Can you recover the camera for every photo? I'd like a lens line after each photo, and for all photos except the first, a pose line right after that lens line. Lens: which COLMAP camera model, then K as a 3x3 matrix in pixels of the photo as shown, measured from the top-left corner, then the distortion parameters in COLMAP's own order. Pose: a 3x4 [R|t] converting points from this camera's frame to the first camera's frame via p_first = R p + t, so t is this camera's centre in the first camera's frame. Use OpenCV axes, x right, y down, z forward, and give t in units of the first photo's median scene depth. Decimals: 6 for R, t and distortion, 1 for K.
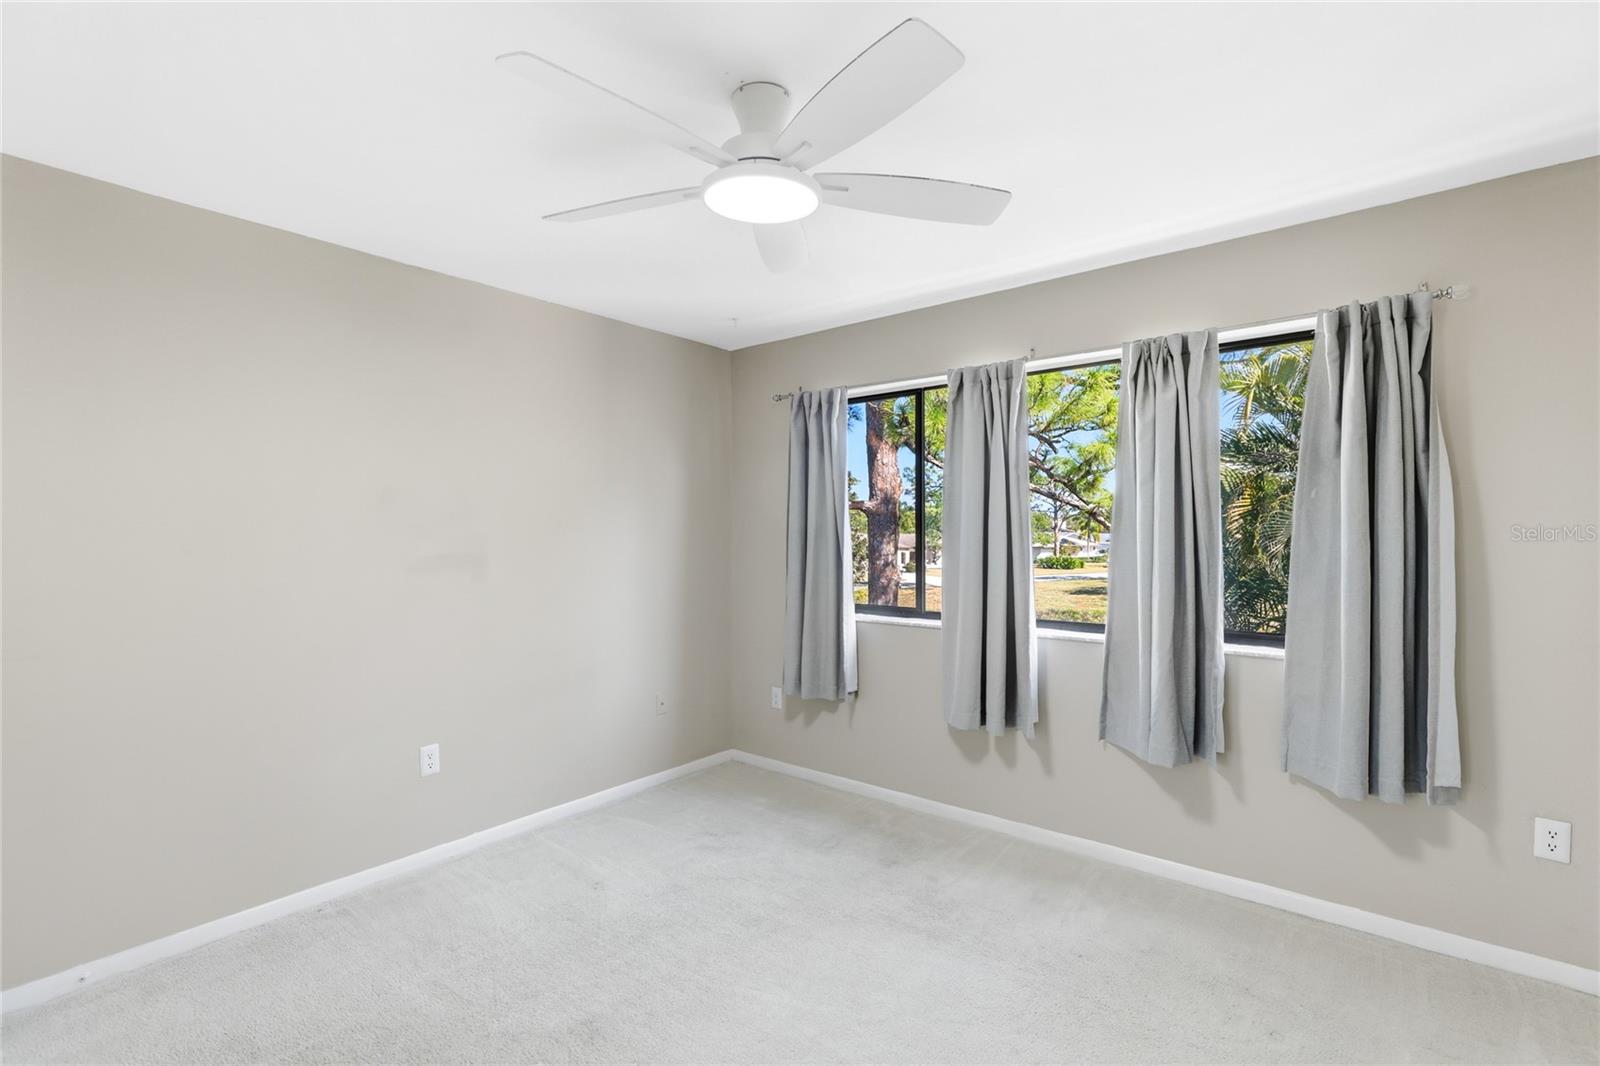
lens RADIAL K [[736.1, 0, 796.6], [0, 736.1, 536.5], [0, 0, 1]] dist [-0.000277, -0.000091]
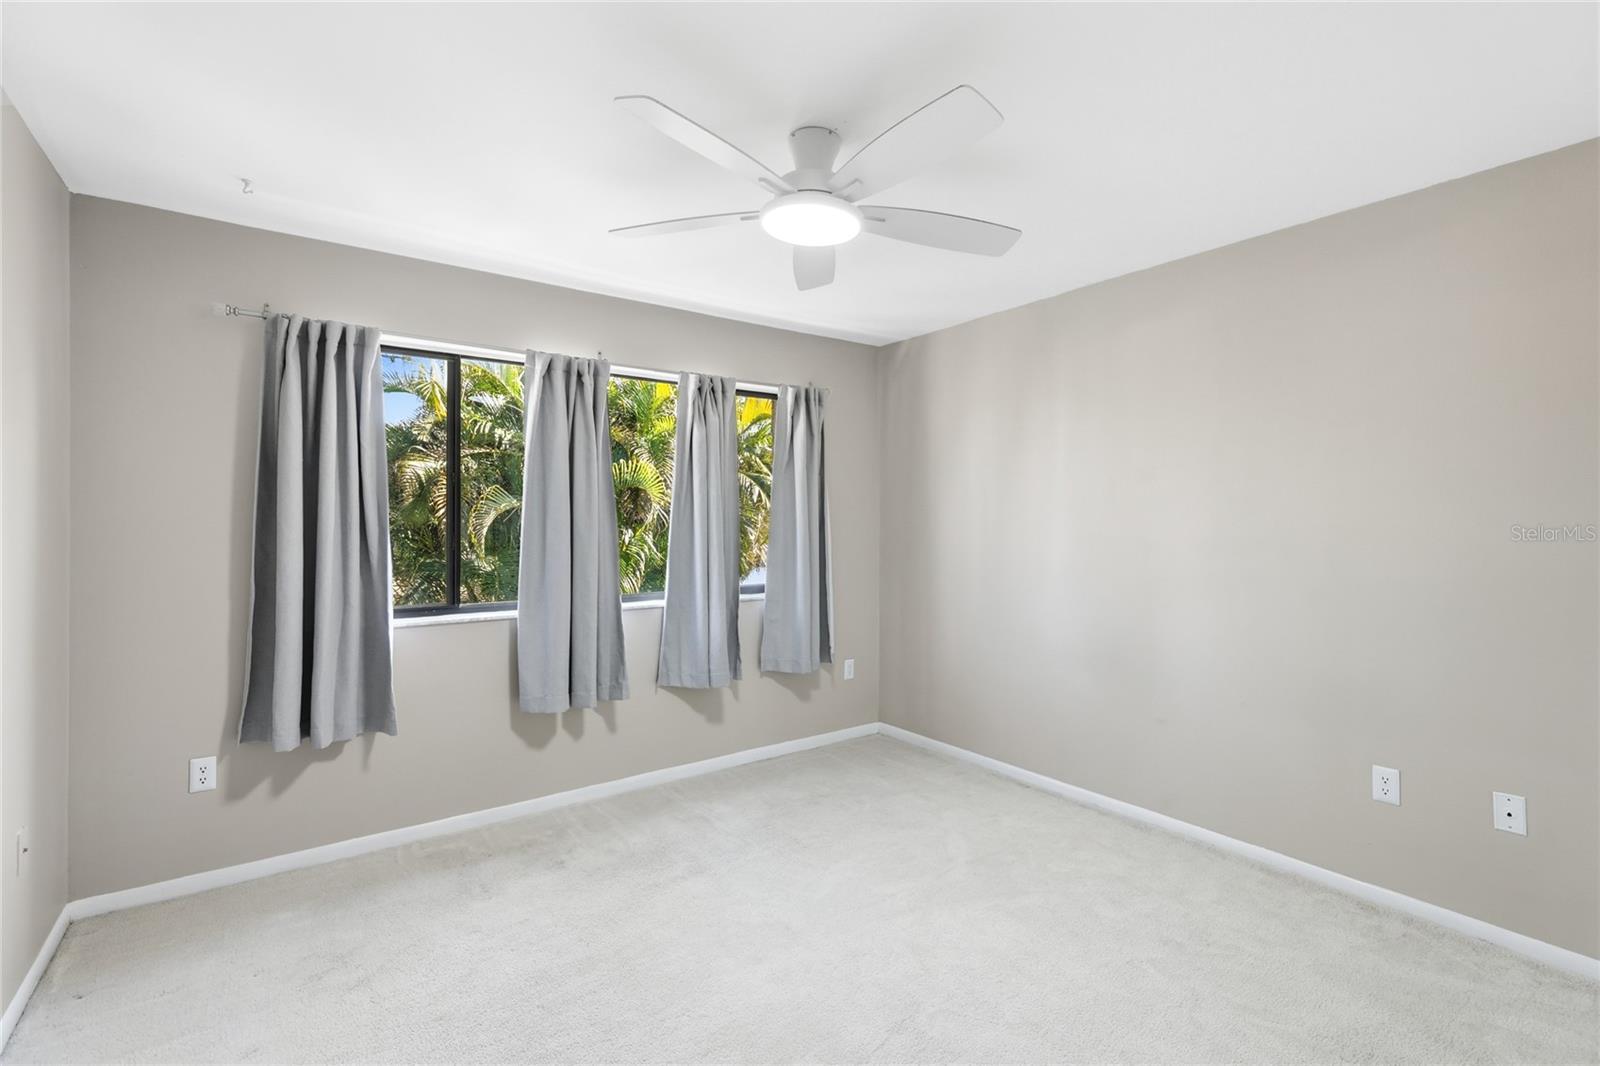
lens RADIAL K [[736.1, 0, 796.4], [0, 736.1, 522.1], [0, 0, 1]] dist [-0.000277, -0.000091]
pose [[0.234311, 0.004976, 0.972149, -0.717802], [0.007696, 0.999946, -0.006974, 0.012310], [-0.972131, 0.009115, 0.234260, 0.475503]]
